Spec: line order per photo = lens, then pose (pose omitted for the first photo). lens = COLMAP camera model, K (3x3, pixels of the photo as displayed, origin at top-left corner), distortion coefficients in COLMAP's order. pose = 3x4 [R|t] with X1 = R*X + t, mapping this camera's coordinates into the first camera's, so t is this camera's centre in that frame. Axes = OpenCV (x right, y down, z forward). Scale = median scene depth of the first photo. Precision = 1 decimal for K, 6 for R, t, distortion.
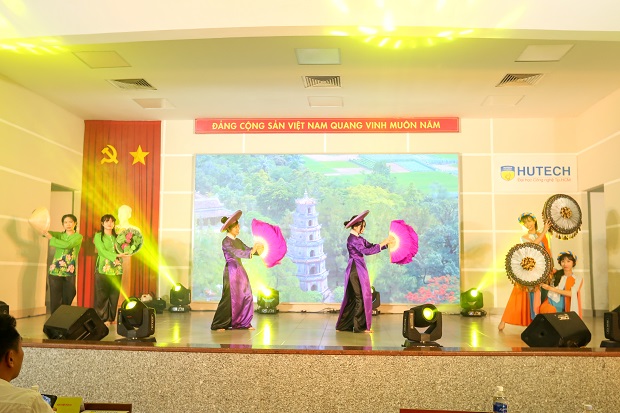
lens RADIAL K [[559.1, 0, 317.4], [0, 559.1, 218.6], [0, 0, 1]] dist [0.008599, 0.005284]
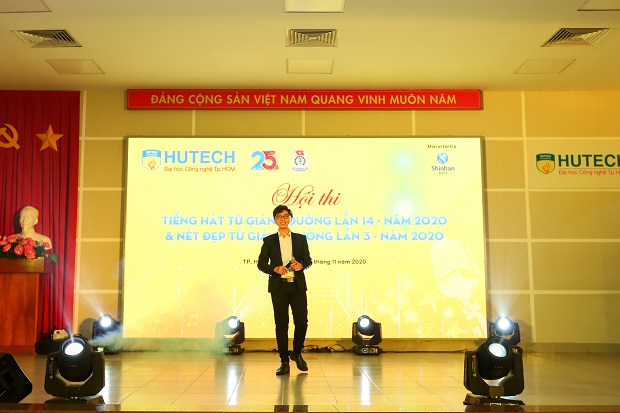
lens RADIAL K [[705.7, 0, 286.7], [0, 705.7, 204.6], [0, 0, 1]] dist [0.015228, 0.063807]
pose [[0.998616, -0.001070, 0.052576, -0.059262], [0.002816, 0.999446, -0.033156, 0.005141], [-0.052512, 0.033259, 0.998066, 0.065157]]
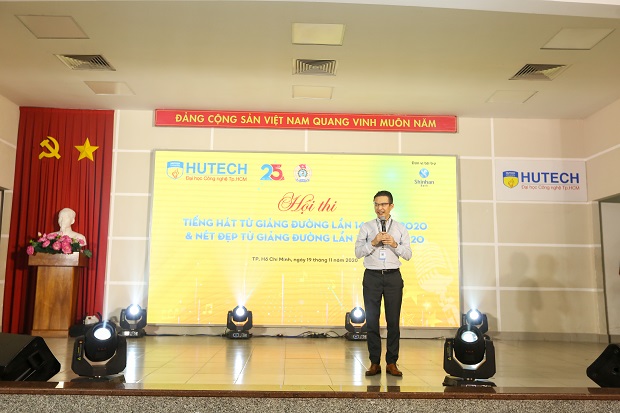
lens RADIAL K [[590.3, 0, 307.2], [0, 590.3, 203.0], [0, 0, 1]] dist [0.008903, 0.097122]
pose [[0.996617, 0.016945, 0.080419, -0.058245], [-0.012865, 0.998616, -0.050987, 0.008852], [-0.081172, 0.049780, 0.995456, 0.087645]]
